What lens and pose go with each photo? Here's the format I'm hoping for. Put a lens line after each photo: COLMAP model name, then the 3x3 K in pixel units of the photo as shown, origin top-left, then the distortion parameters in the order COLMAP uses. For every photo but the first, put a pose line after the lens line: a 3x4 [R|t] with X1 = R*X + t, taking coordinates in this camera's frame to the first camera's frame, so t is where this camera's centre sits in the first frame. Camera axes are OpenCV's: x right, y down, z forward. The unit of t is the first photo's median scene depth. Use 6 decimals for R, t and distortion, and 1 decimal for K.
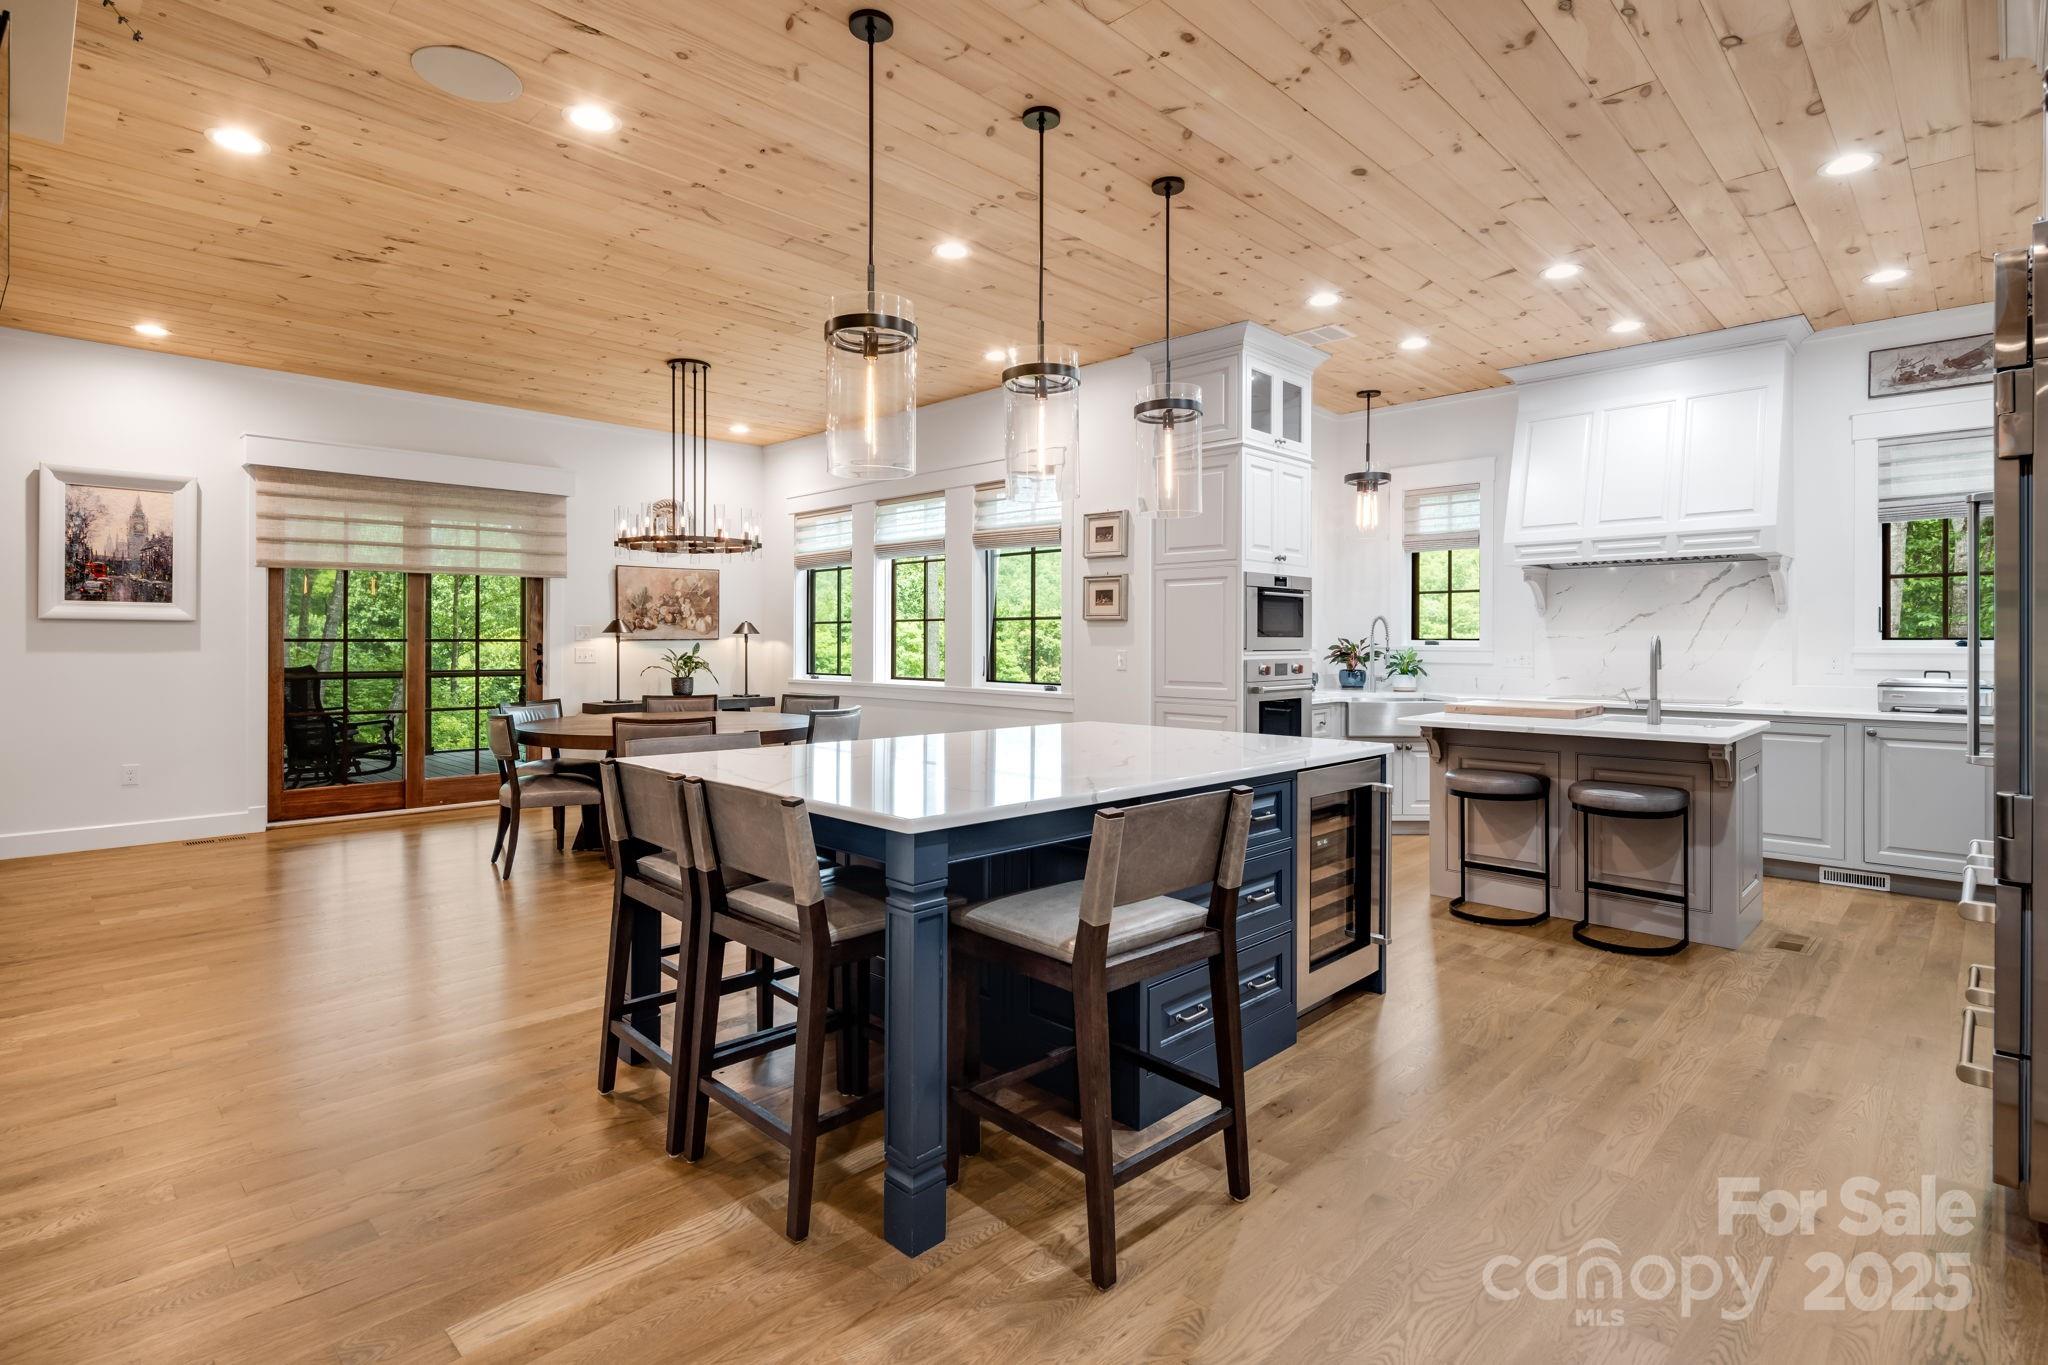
lens RADIAL K [[982.1, 0, 1032.3], [0, 982.1, 634.3], [0, 0, 1]] dist [0.005632, -0.008952]
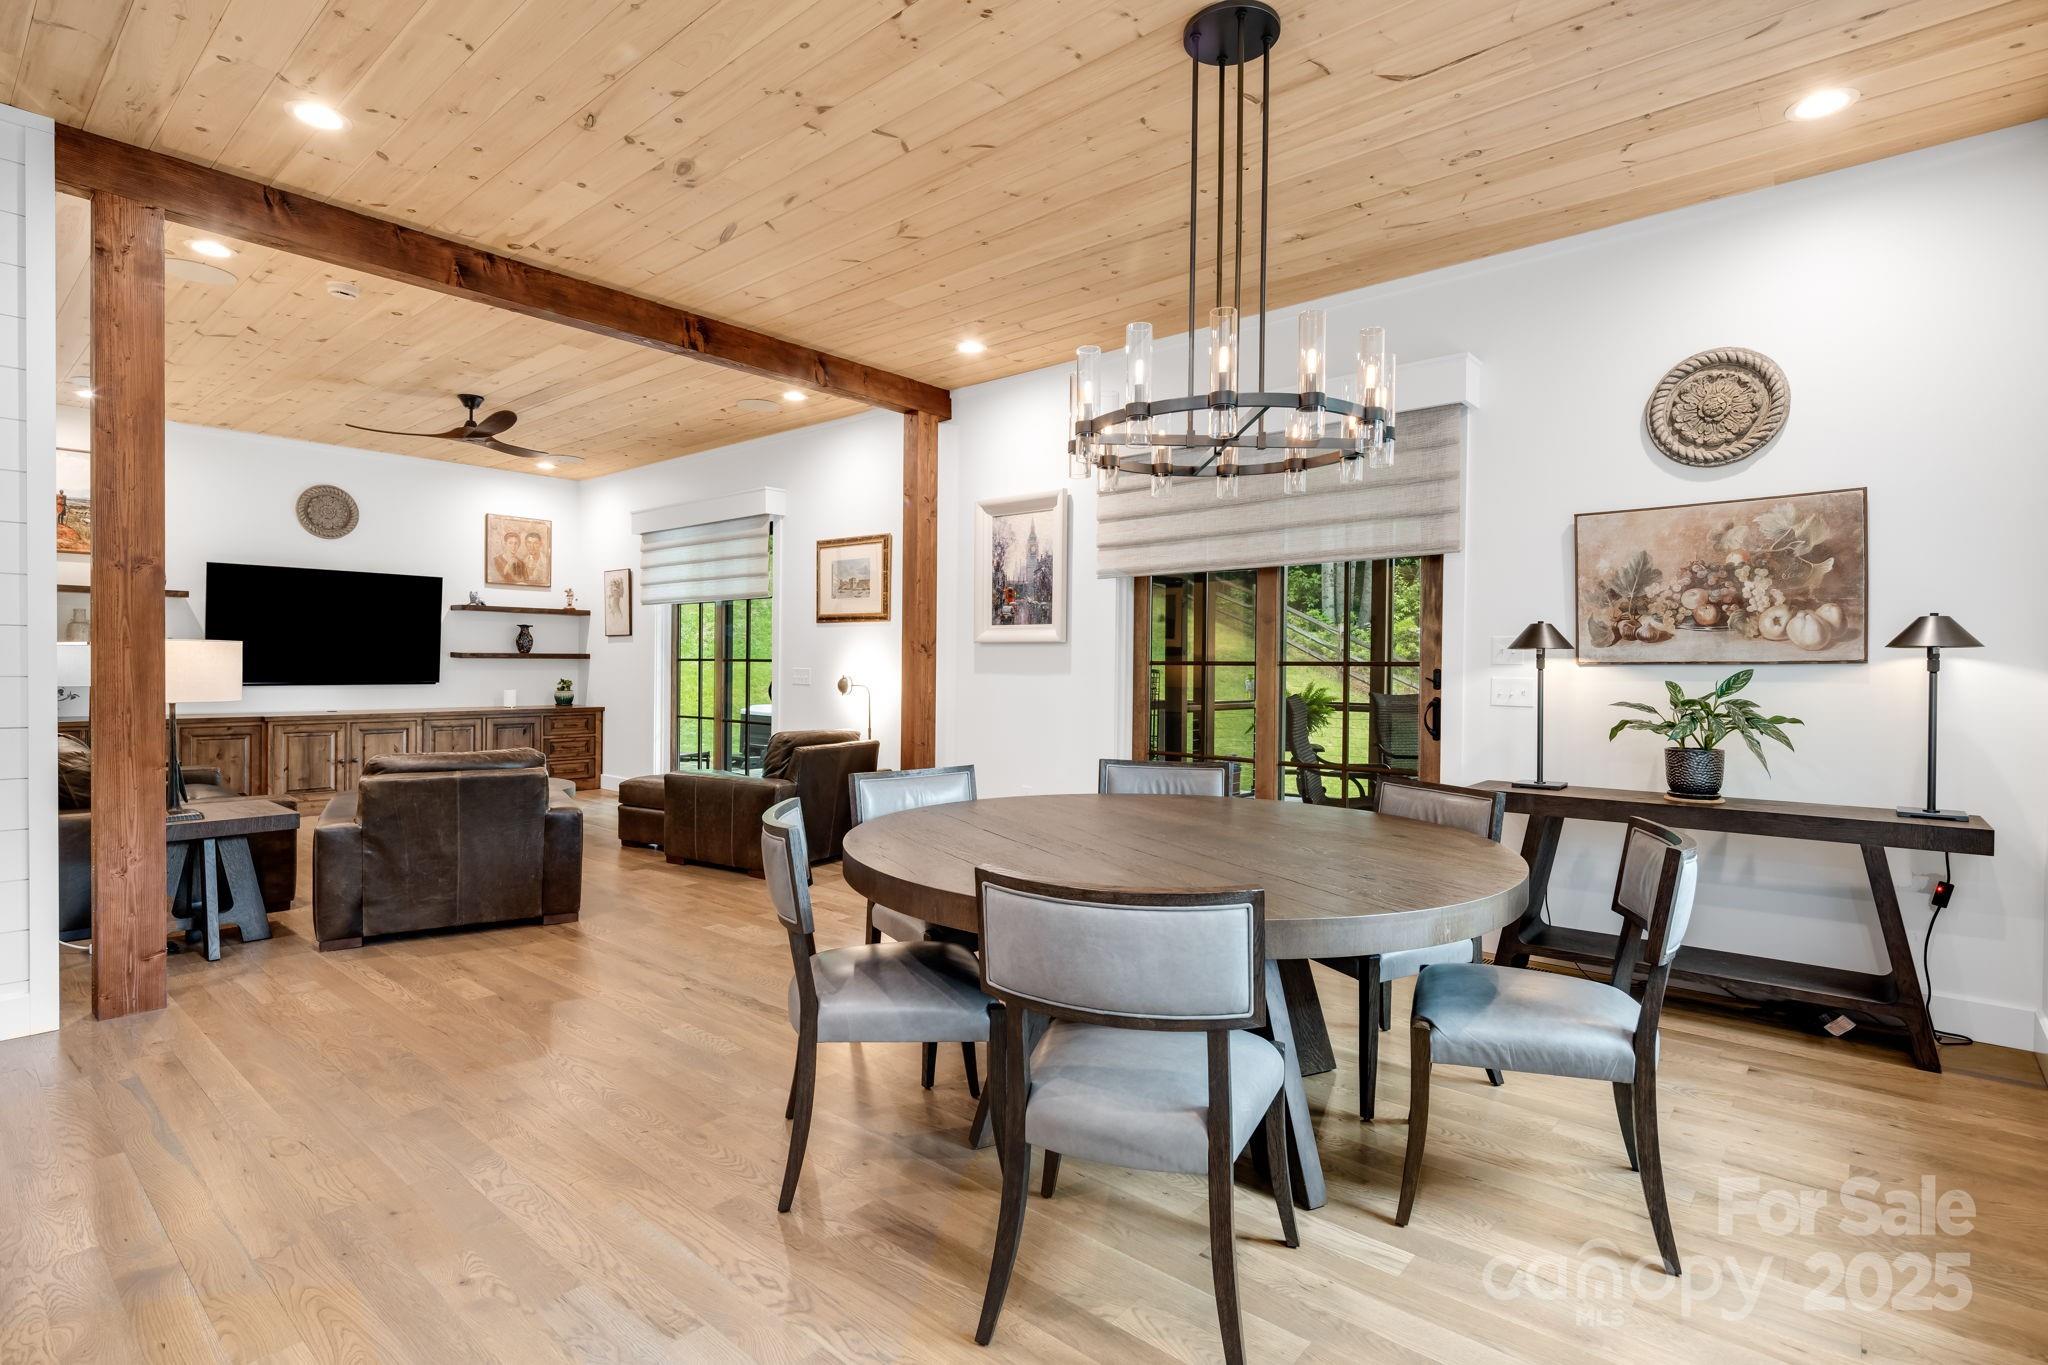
lens RADIAL K [[982.1, 0, 1019.1], [0, 982.1, 664.9], [0, 0, 1]] dist [0.005632, -0.008952]
pose [[0.050470, 0.001232, -0.998725, 0.078925], [0.002812, 0.999995, 0.001376, 0.006173], [0.998722, -0.002878, 0.050467, 0.869706]]
